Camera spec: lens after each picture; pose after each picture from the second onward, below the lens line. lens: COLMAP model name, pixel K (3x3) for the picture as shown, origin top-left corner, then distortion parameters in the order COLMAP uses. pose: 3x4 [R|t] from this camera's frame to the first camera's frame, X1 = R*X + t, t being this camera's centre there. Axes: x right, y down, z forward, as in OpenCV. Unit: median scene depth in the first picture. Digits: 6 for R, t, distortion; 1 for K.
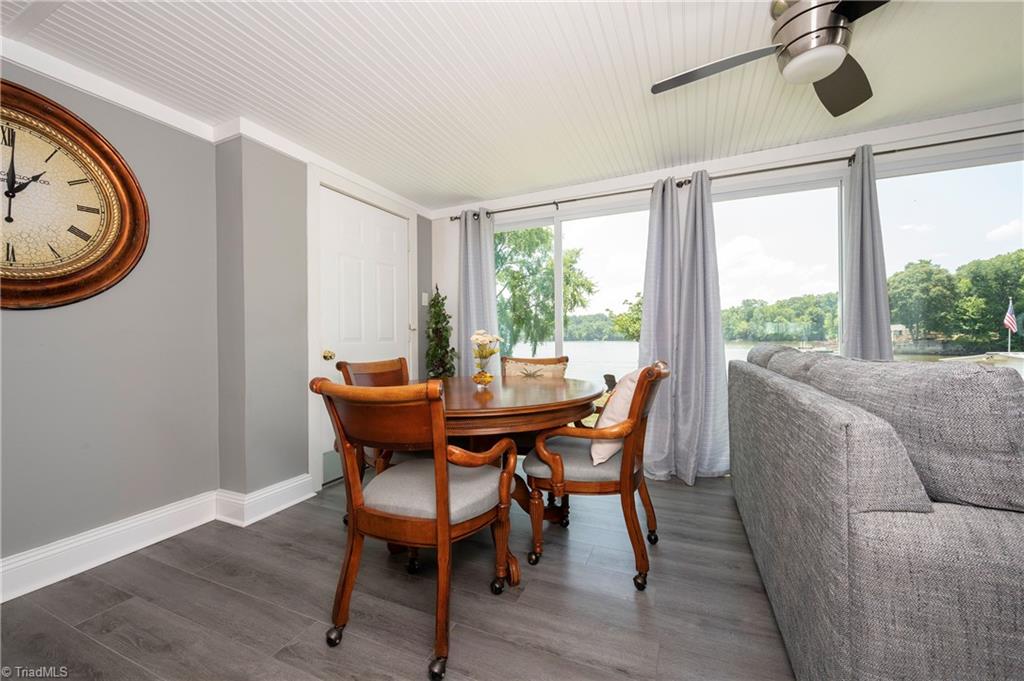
lens RADIAL K [[402.6, 0, 517.0], [0, 402.6, 336.8], [0, 0, 1]] dist [0.004235, -0.000149]
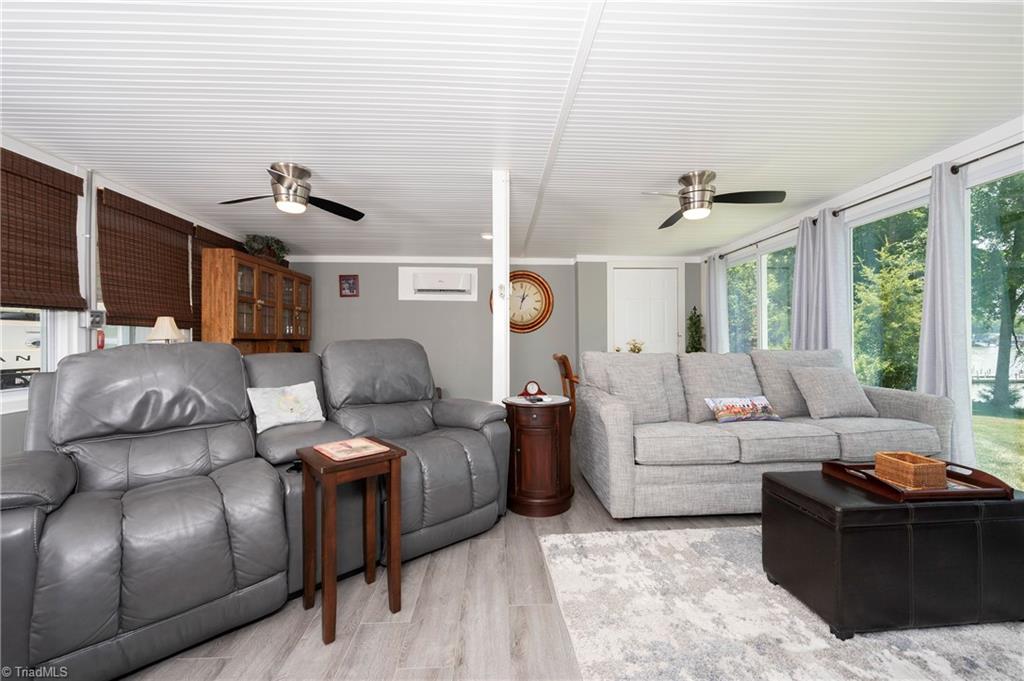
lens RADIAL K [[402.6, 0, 511.1], [0, 402.6, 343.3], [0, 0, 1]] dist [0.004235, -0.000149]
pose [[0.449977, 0.011098, -0.892971, 1.200702], [-0.001948, 0.999933, 0.011445, -0.011712], [0.893038, -0.003410, 0.449968, -0.444986]]
